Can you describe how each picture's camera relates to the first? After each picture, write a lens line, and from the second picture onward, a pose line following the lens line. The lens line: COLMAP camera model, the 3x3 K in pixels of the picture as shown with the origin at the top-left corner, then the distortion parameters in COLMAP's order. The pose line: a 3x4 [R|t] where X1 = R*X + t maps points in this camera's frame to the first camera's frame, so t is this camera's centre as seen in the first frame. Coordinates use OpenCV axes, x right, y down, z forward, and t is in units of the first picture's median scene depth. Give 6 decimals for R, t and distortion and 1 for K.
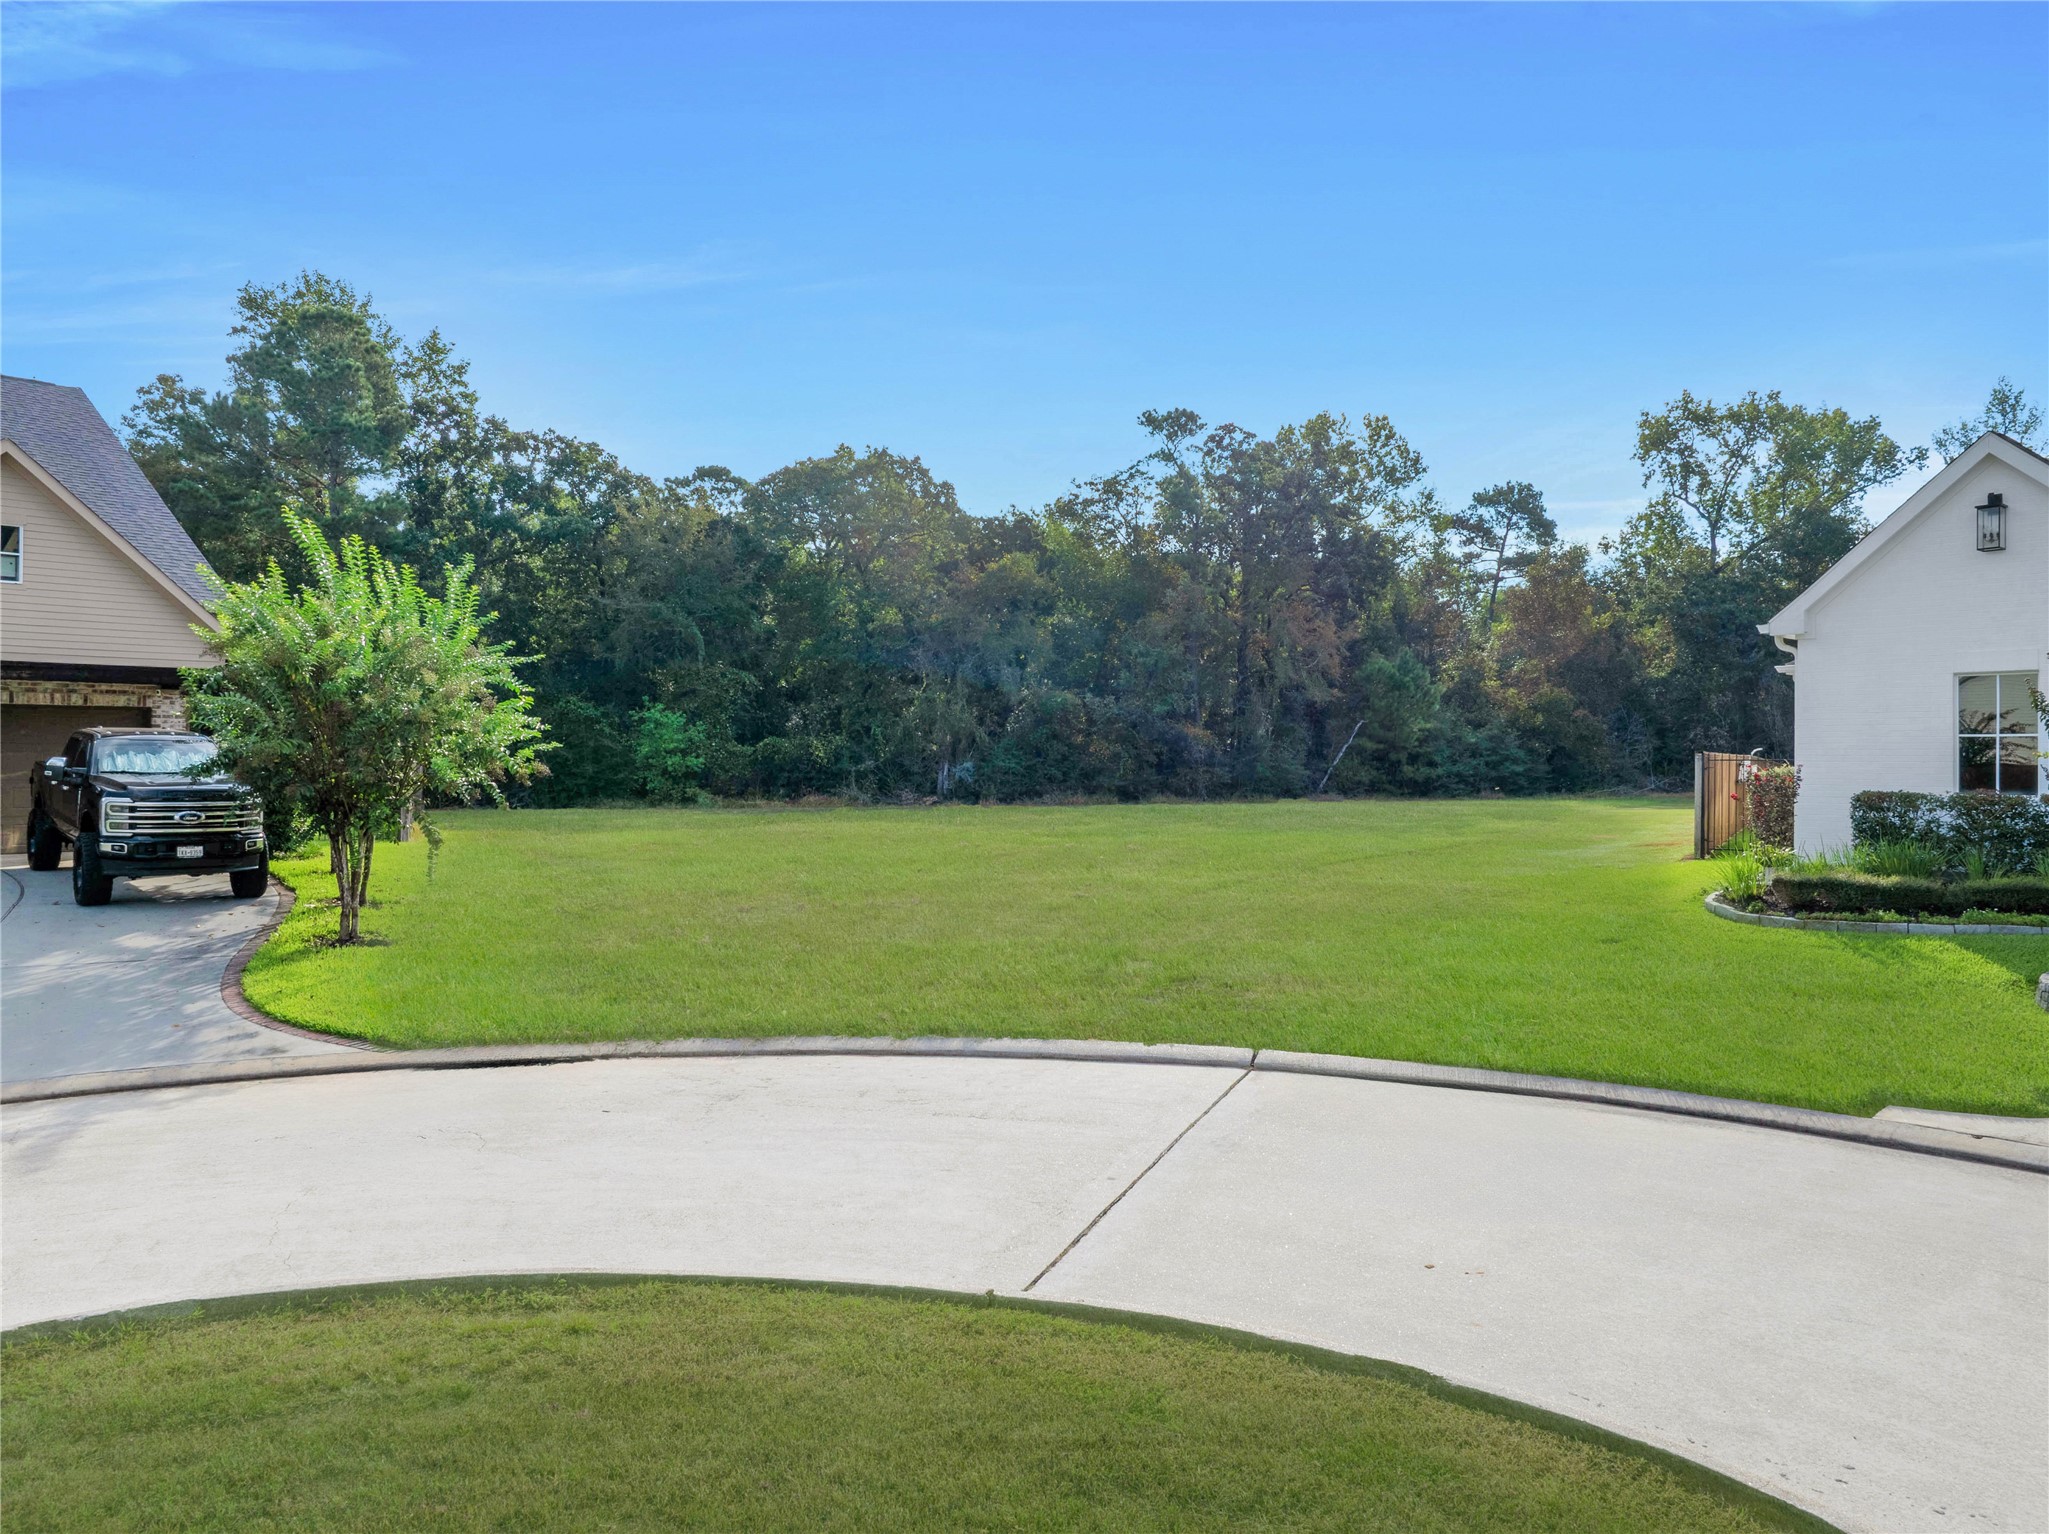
lens RADIAL K [[1440.9, 0, 1016.2], [0, 1440.9, 758.5], [0, 0, 1]] dist [-0.037703, 0.003330]
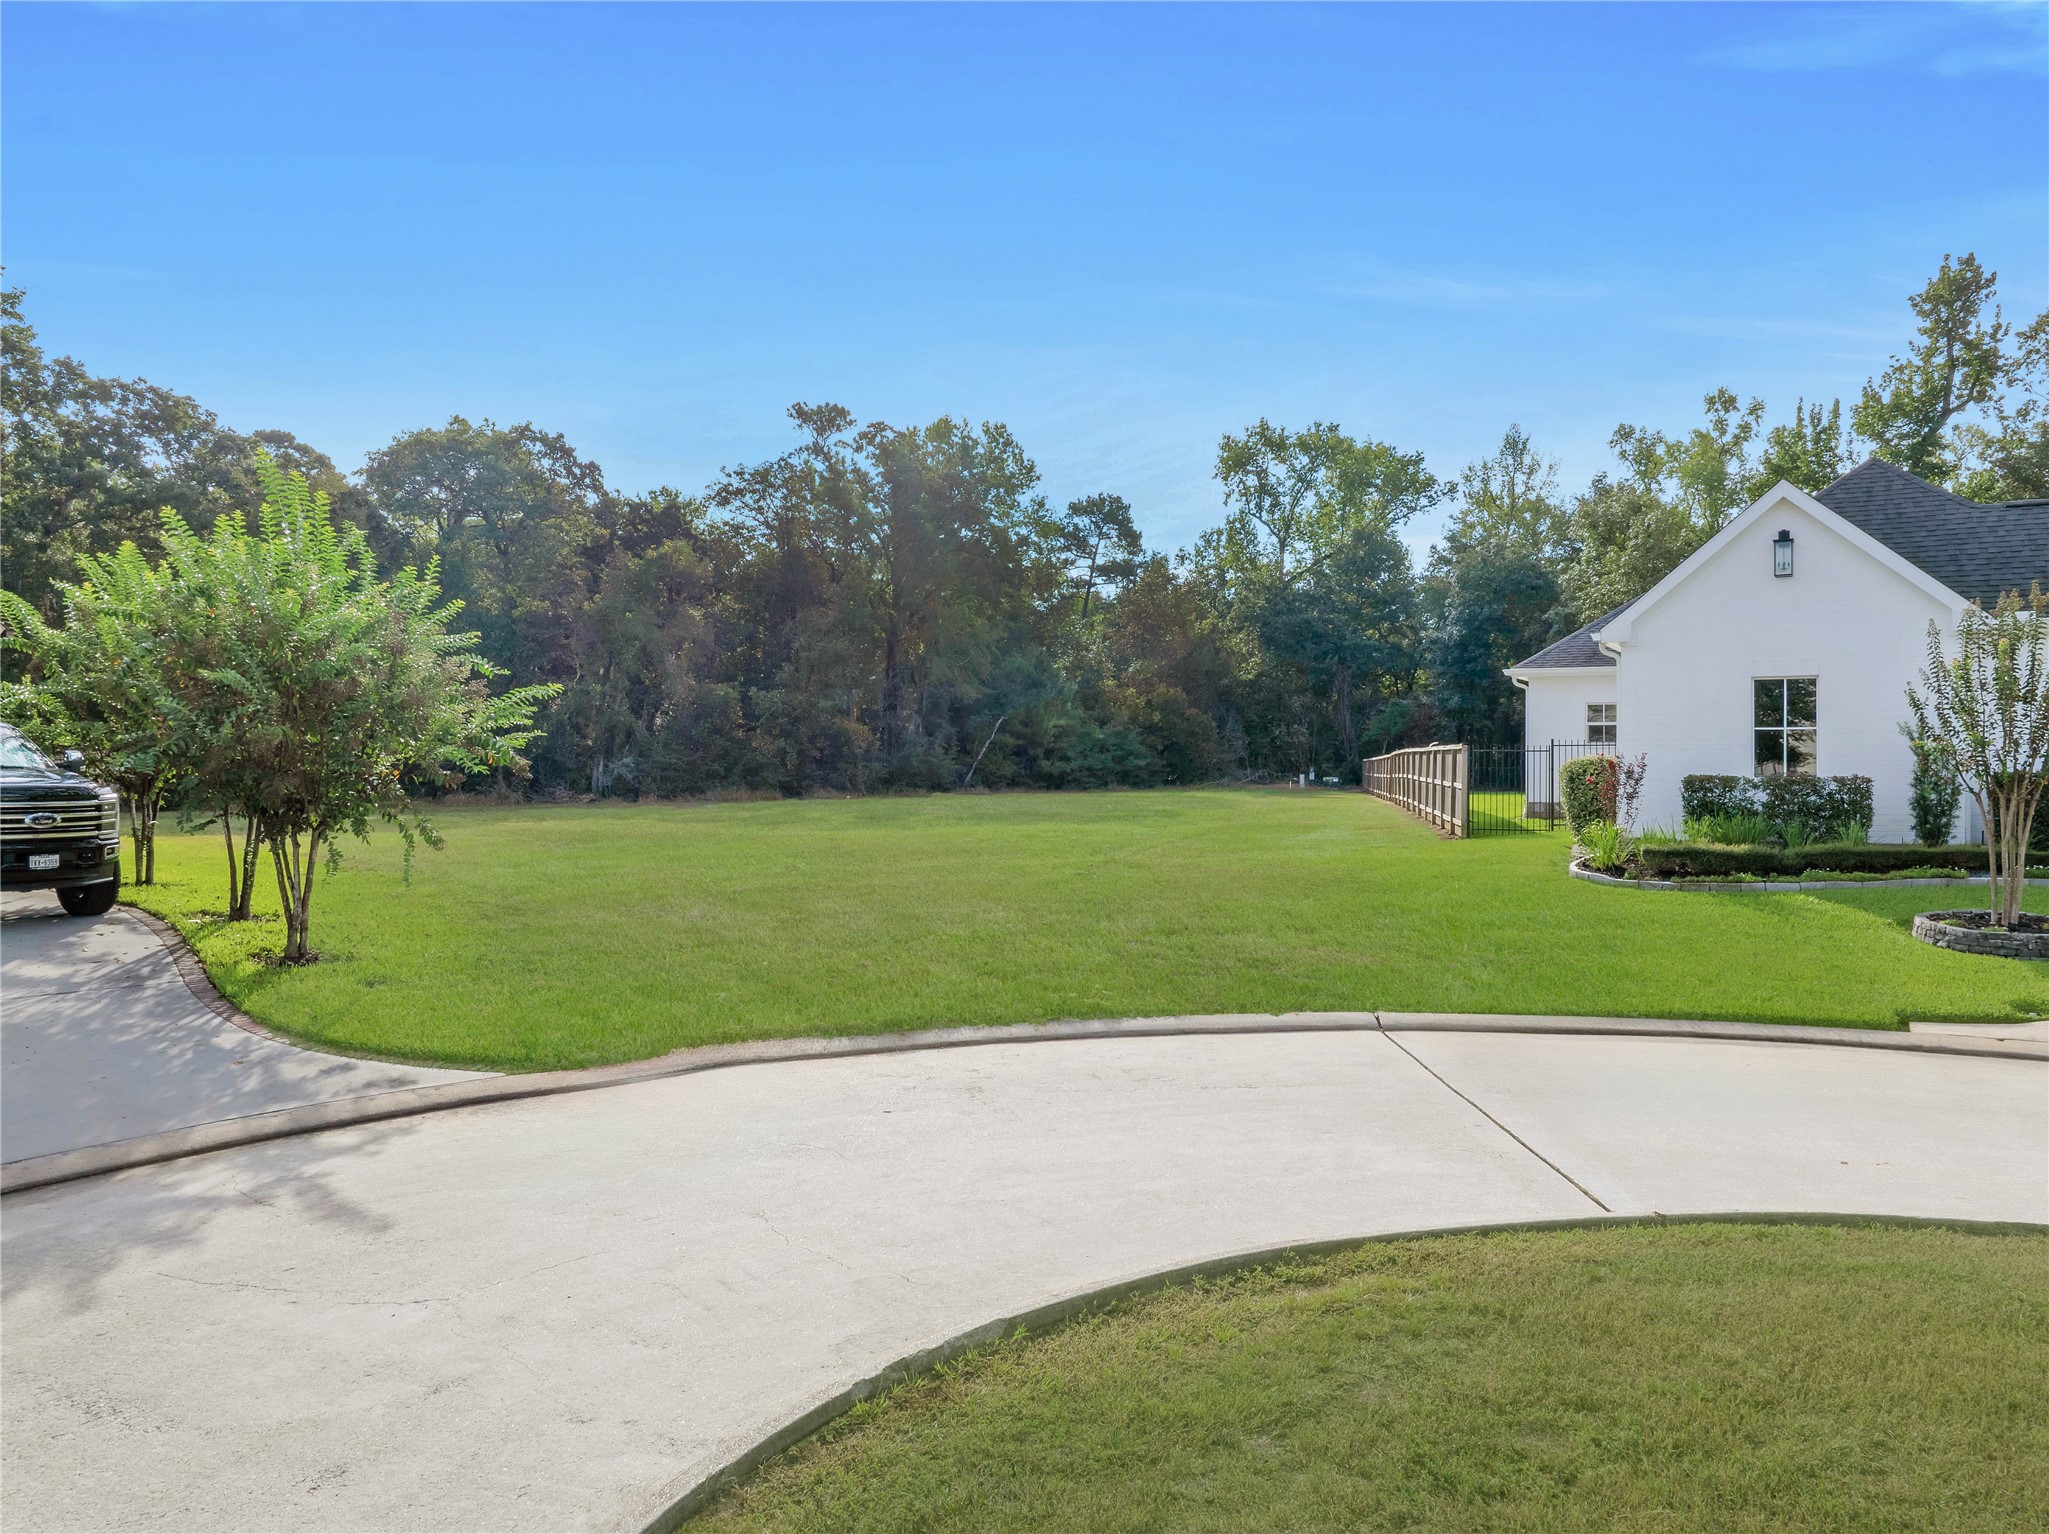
lens RADIAL K [[1440.9, 0, 1020.4], [0, 1440.9, 763.6], [0, 0, 1]] dist [-0.037703, 0.003330]
pose [[0.948745, -0.003918, 0.316017, -0.086390], [0.002149, 0.999980, 0.005945, 0.001348], [-0.316034, -0.004961, 0.948735, 0.010676]]
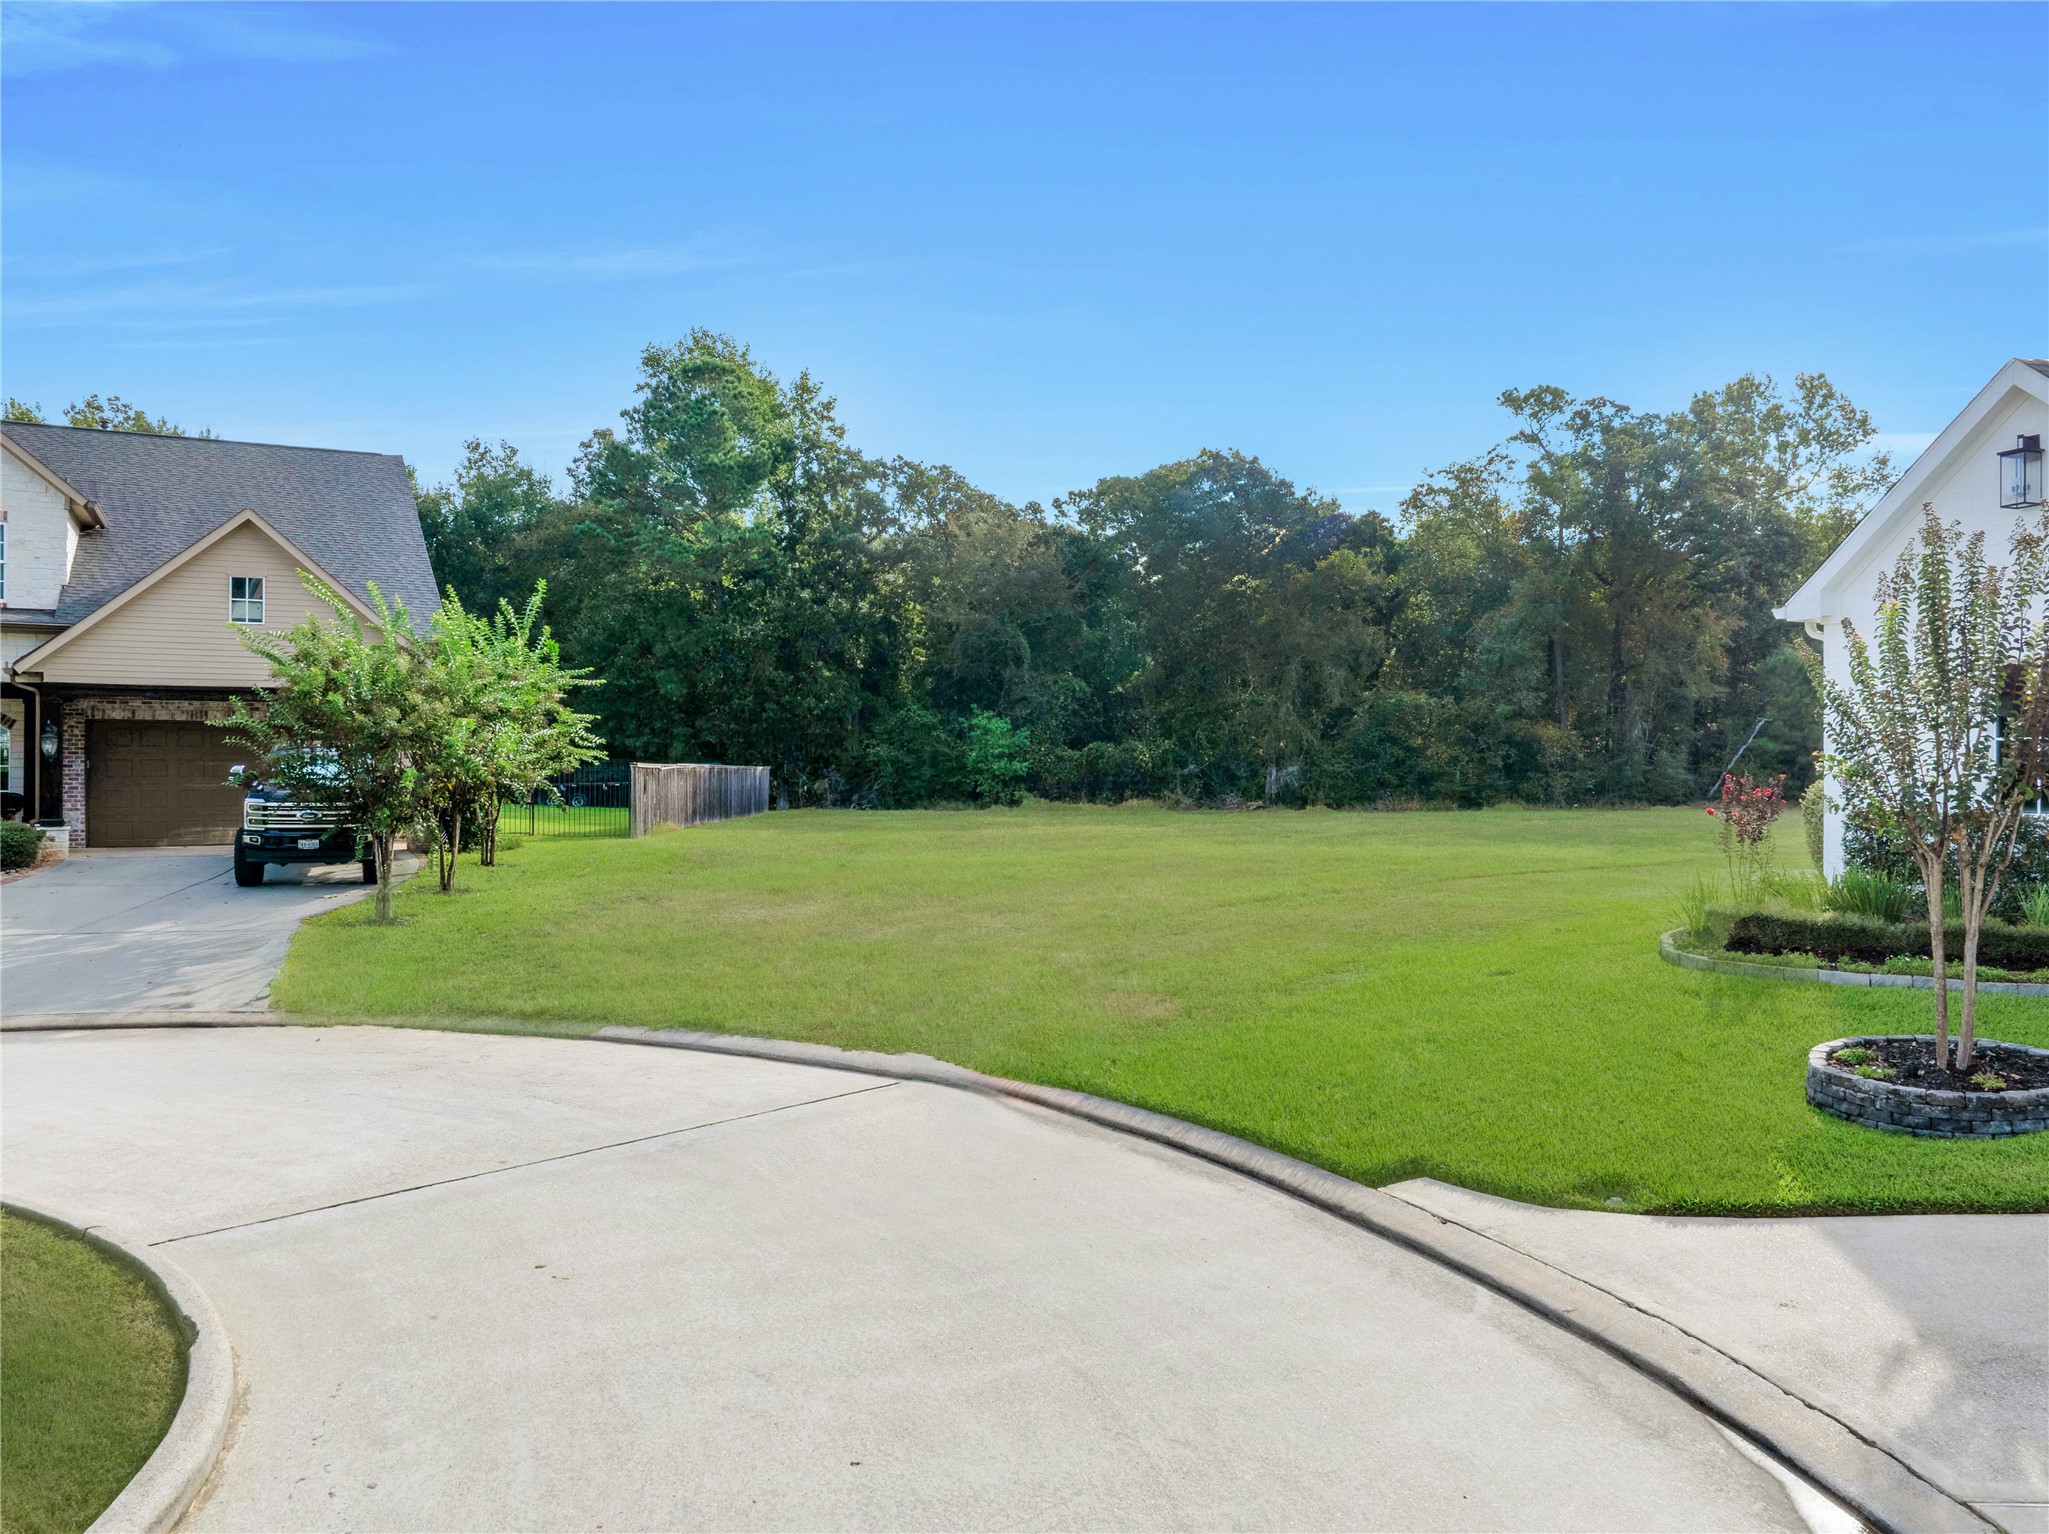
lens RADIAL K [[1440.9, 0, 1016.0], [0, 1440.9, 755.6], [0, 0, 1]] dist [-0.037703, 0.003330]
pose [[0.943166, -0.002726, -0.332311, 0.111181], [0.001538, 0.999991, -0.003838, -0.001154], [0.332319, 0.003108, 0.943162, 0.016422]]
